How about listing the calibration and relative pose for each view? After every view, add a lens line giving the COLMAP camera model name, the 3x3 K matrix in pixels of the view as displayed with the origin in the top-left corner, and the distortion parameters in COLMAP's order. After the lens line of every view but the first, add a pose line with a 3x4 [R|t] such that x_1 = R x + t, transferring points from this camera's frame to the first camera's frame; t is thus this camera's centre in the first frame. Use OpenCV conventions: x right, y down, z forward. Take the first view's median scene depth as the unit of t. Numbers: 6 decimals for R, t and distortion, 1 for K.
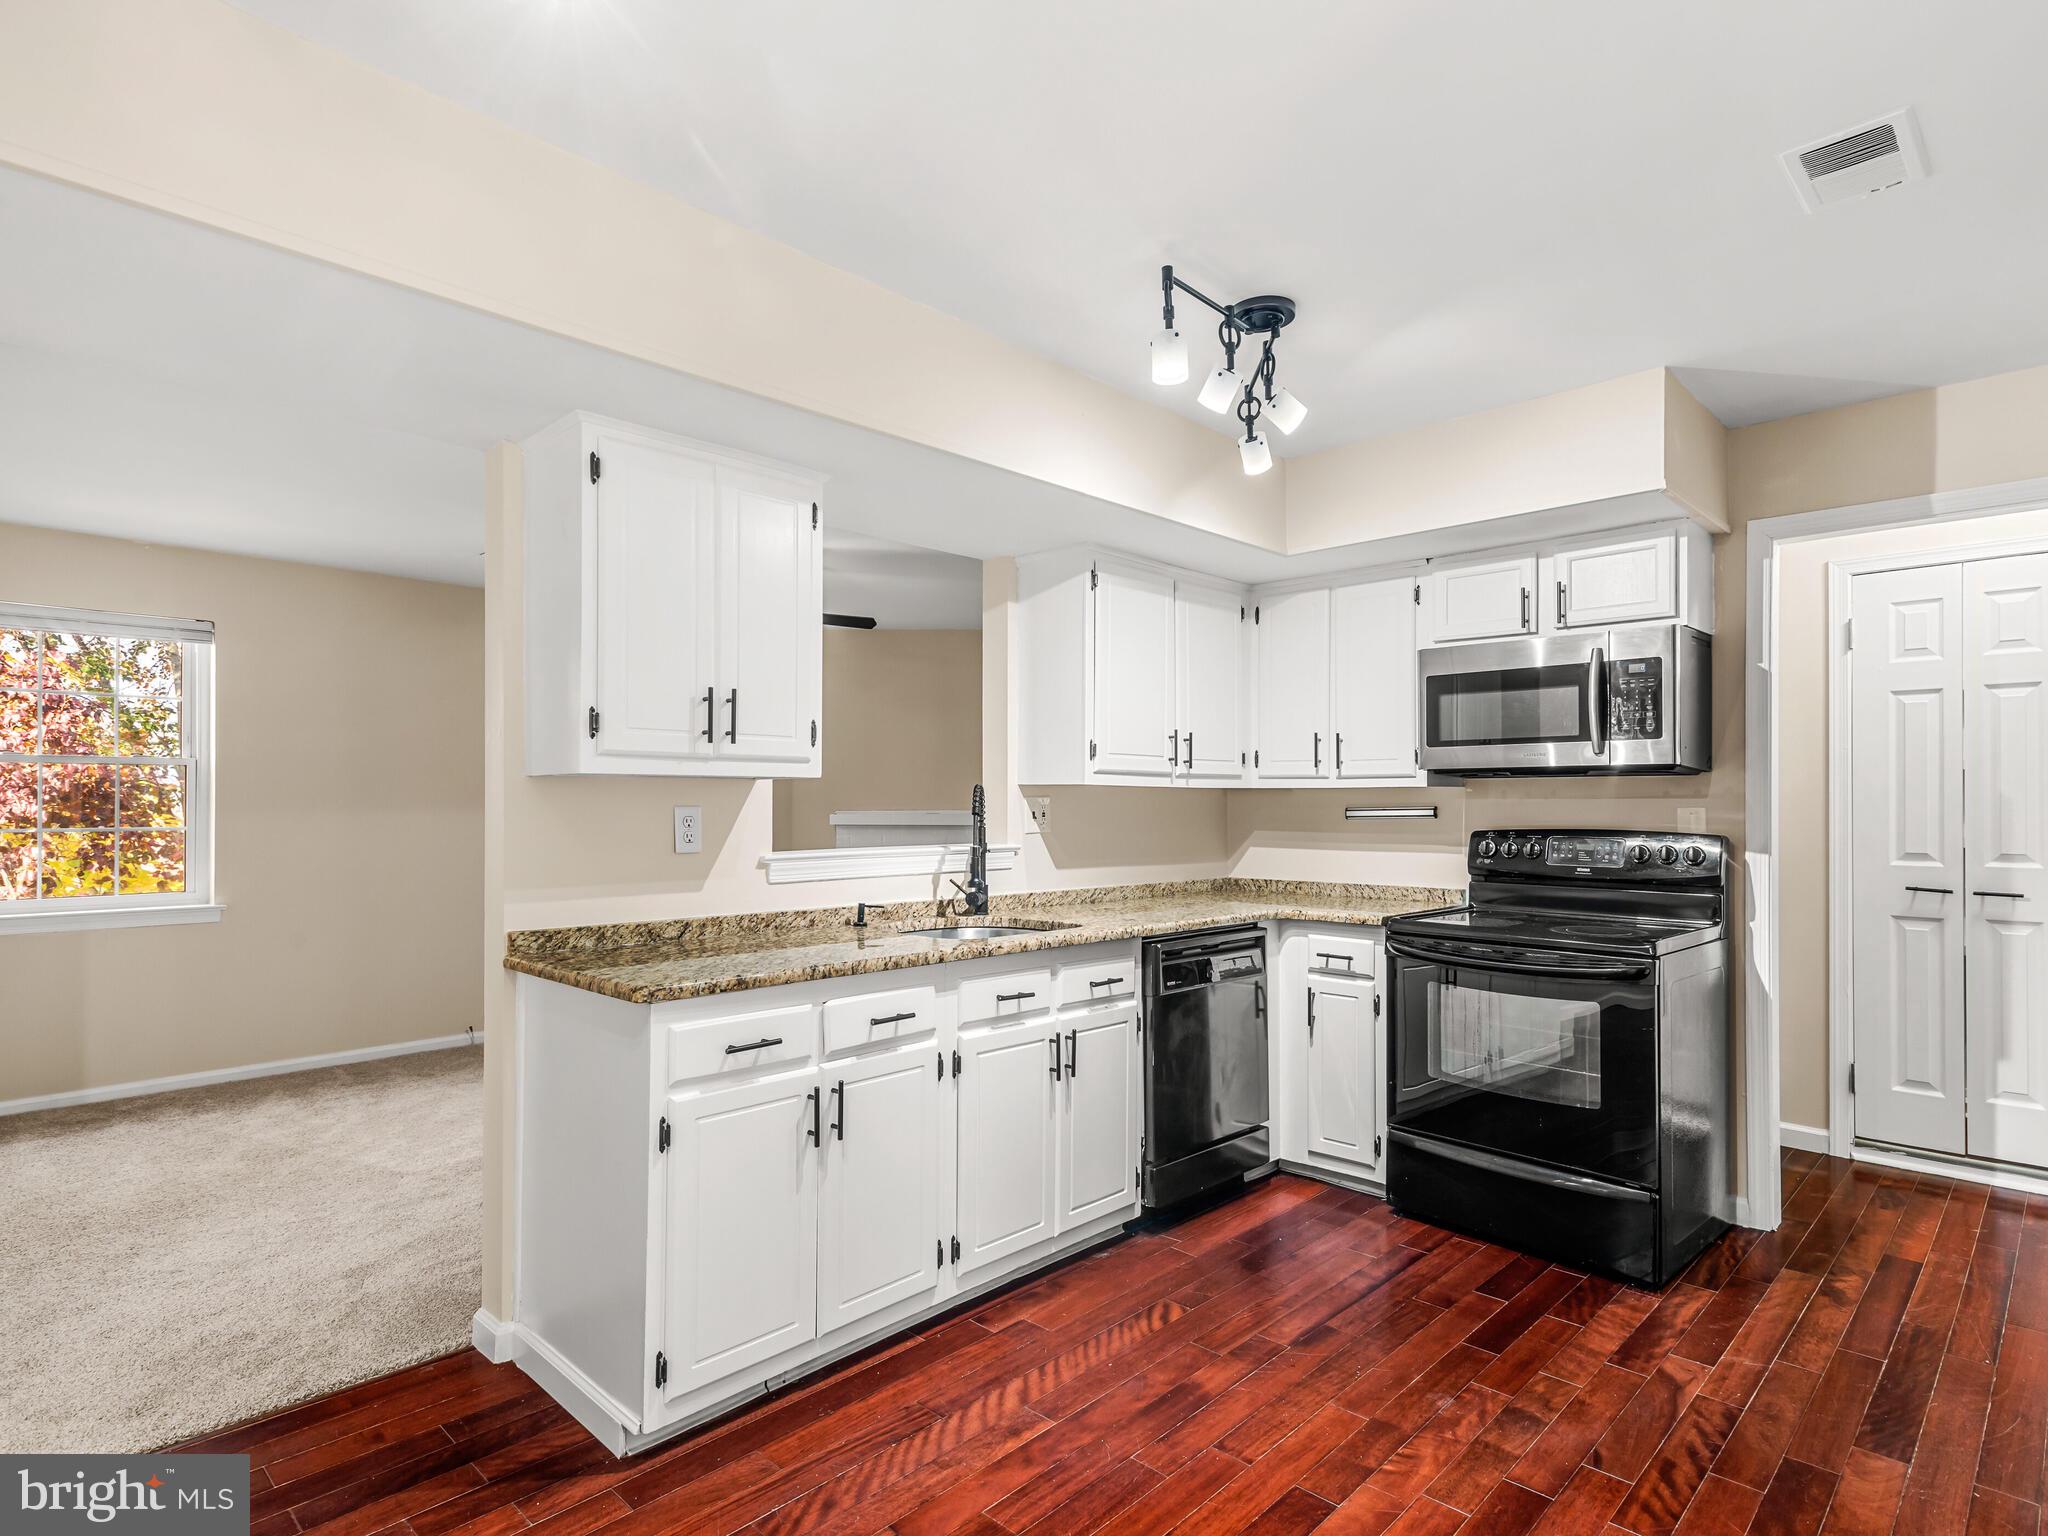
lens RADIAL K [[1115.6, 0, 1028.0], [0, 1115.6, 795.1], [0, 0, 1]] dist [0.000863, -0.000132]
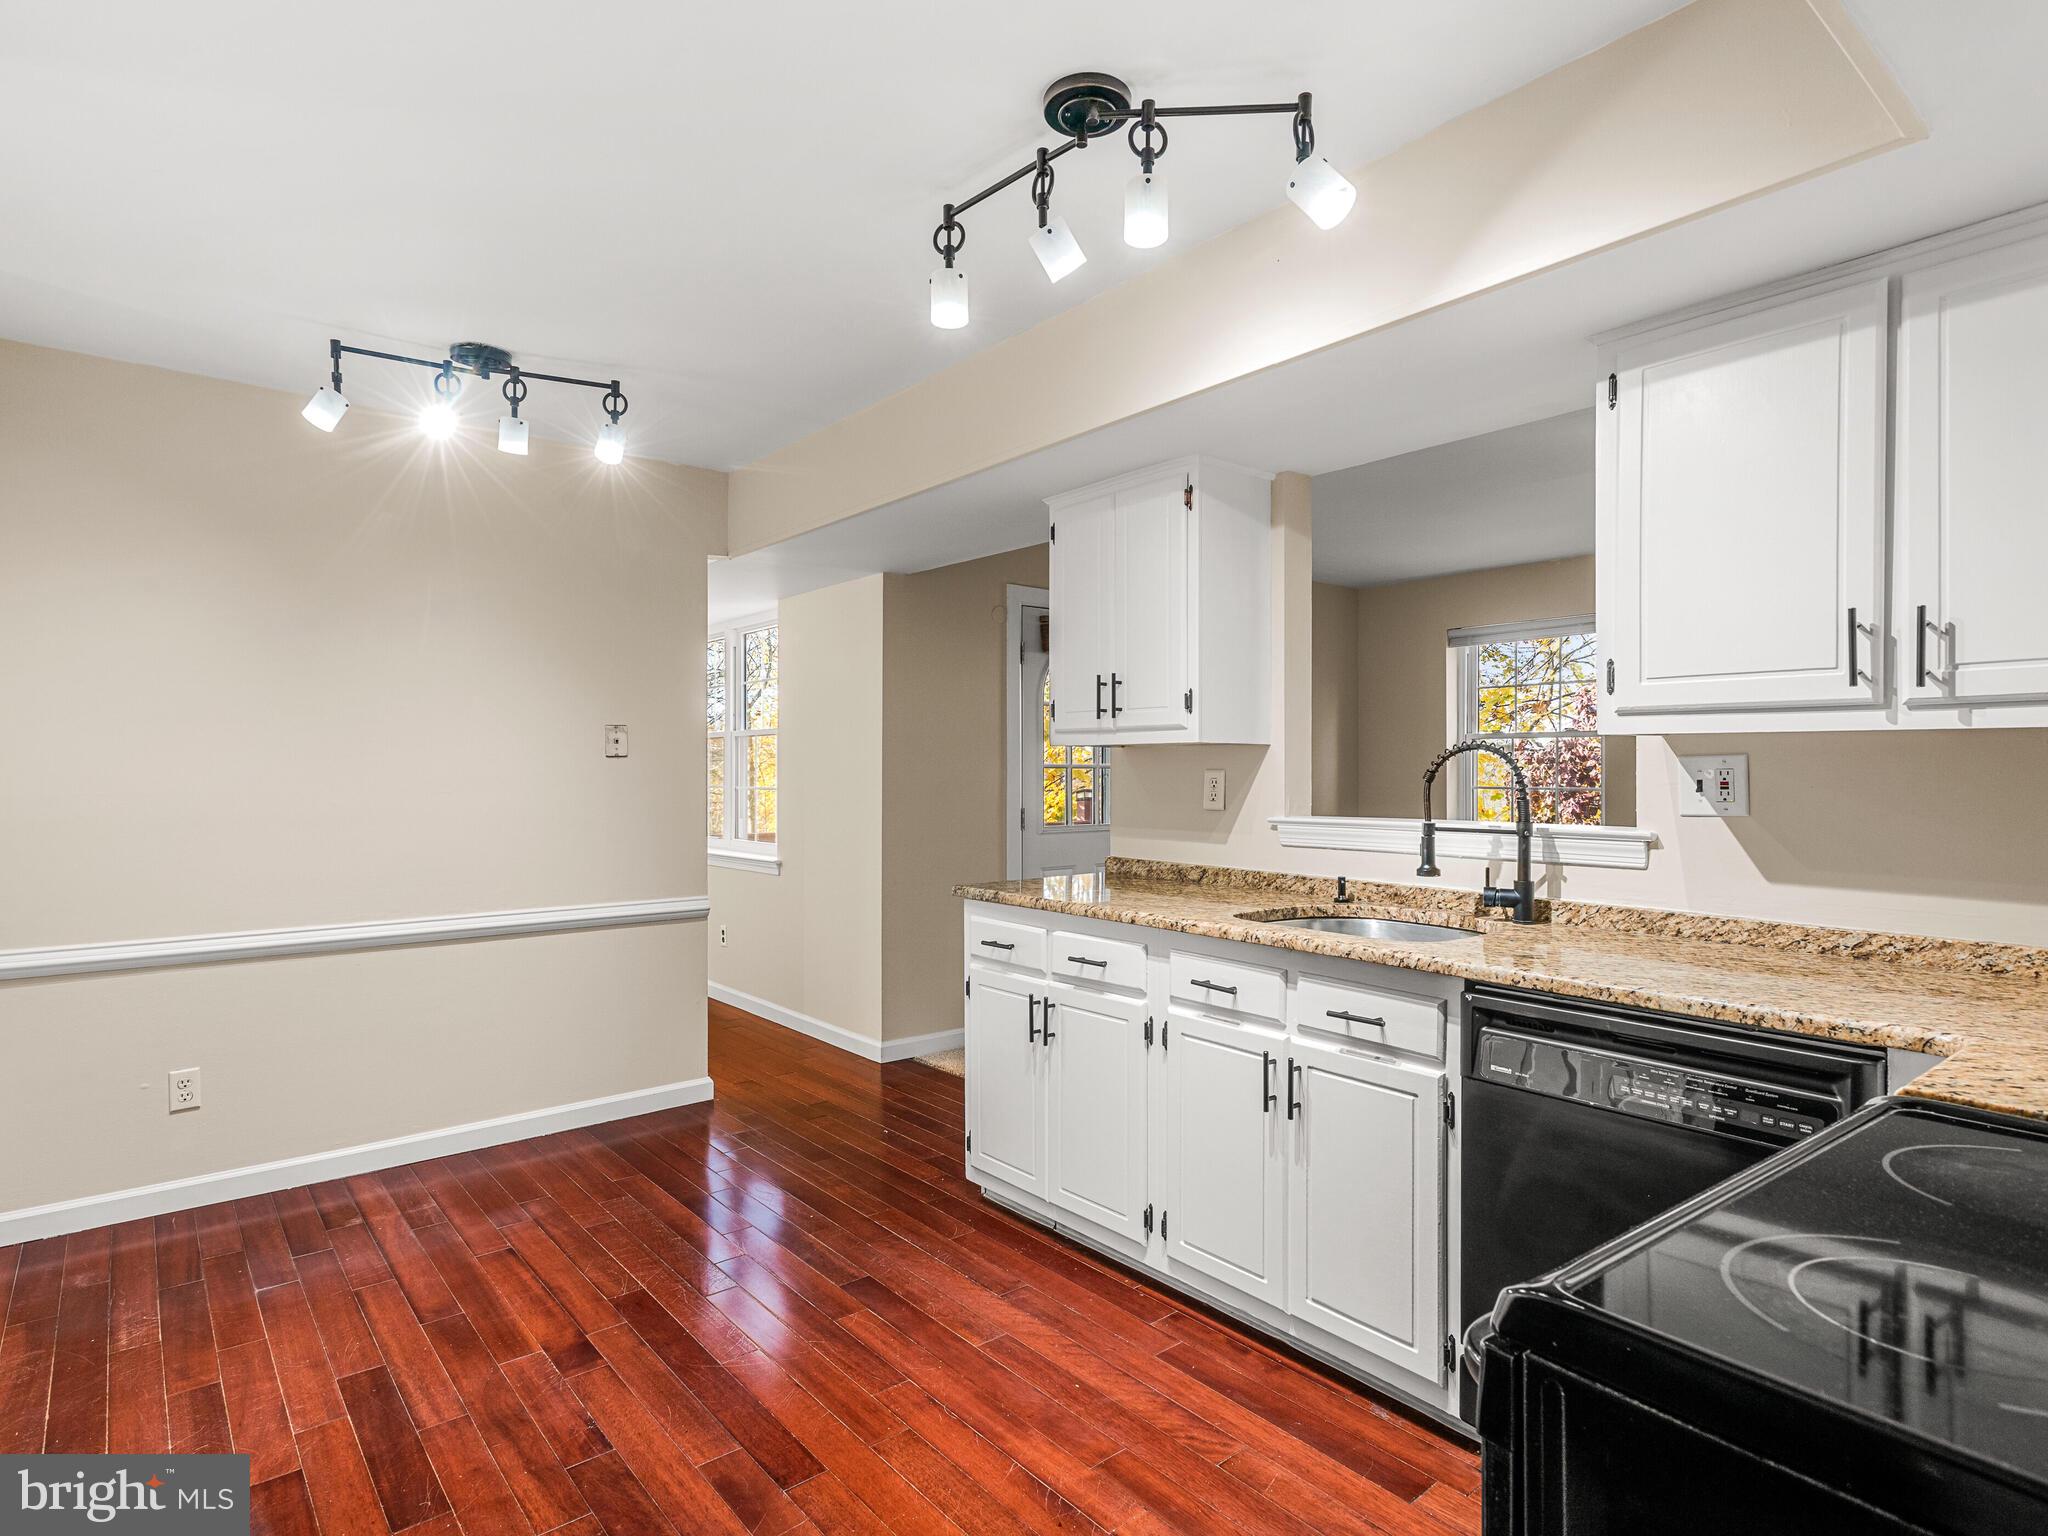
lens RADIAL K [[1113.0, 0, 1031.0], [0, 1113.0, 771.1], [0, 0, 1]] dist [0.012145, -0.000307]
pose [[-0.133483, 0.001535, -0.991050, 0.851156], [0.007259, 0.999973, 0.000571, 0.009450], [0.991025, -0.007118, -0.133491, 0.949891]]
